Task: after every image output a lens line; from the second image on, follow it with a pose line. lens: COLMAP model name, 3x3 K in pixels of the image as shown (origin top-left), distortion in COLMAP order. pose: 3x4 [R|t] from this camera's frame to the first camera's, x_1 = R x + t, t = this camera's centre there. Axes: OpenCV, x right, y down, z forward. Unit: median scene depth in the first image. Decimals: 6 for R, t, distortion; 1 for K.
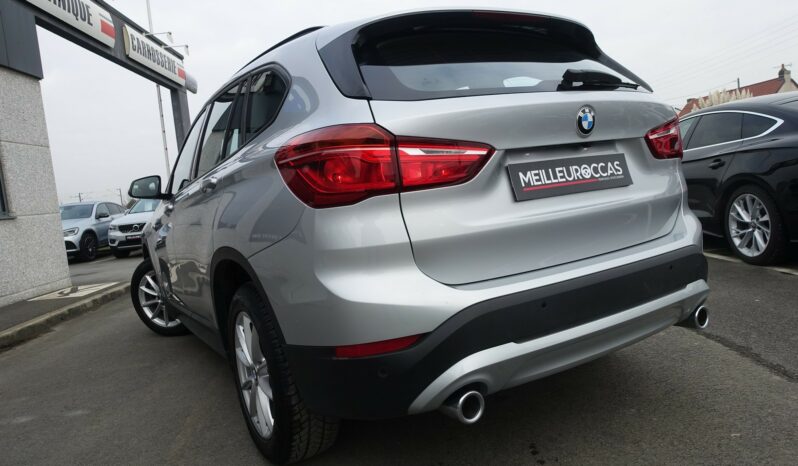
lens RADIAL K [[547.7, 0, 399.0], [0, 547.7, 233.0], [0, 0, 1]] dist [-0.007874, -0.002422]
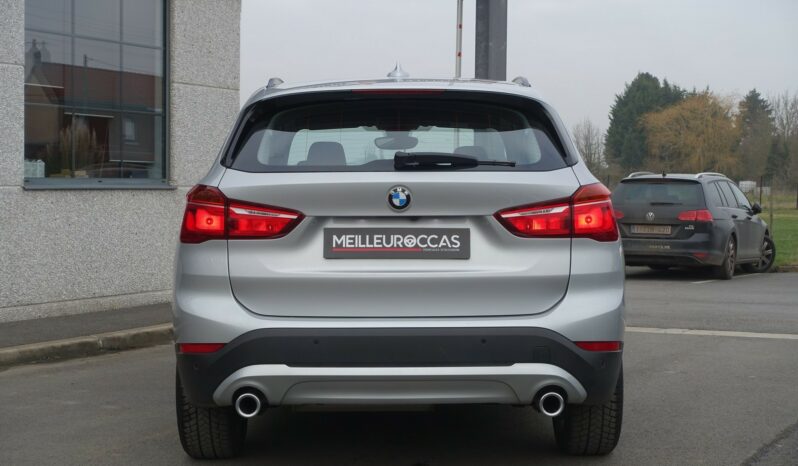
lens RADIAL K [[1270.3, 0, 399.0], [0, 1270.3, 233.0], [0, 0, 1]] dist [-0.031530, -0.085756]
pose [[0.857381, 0.131511, -0.497597, 1.681108], [-0.140628, 0.989874, 0.019308, -0.182824], [0.495098, 0.053422, 0.867193, -1.326475]]
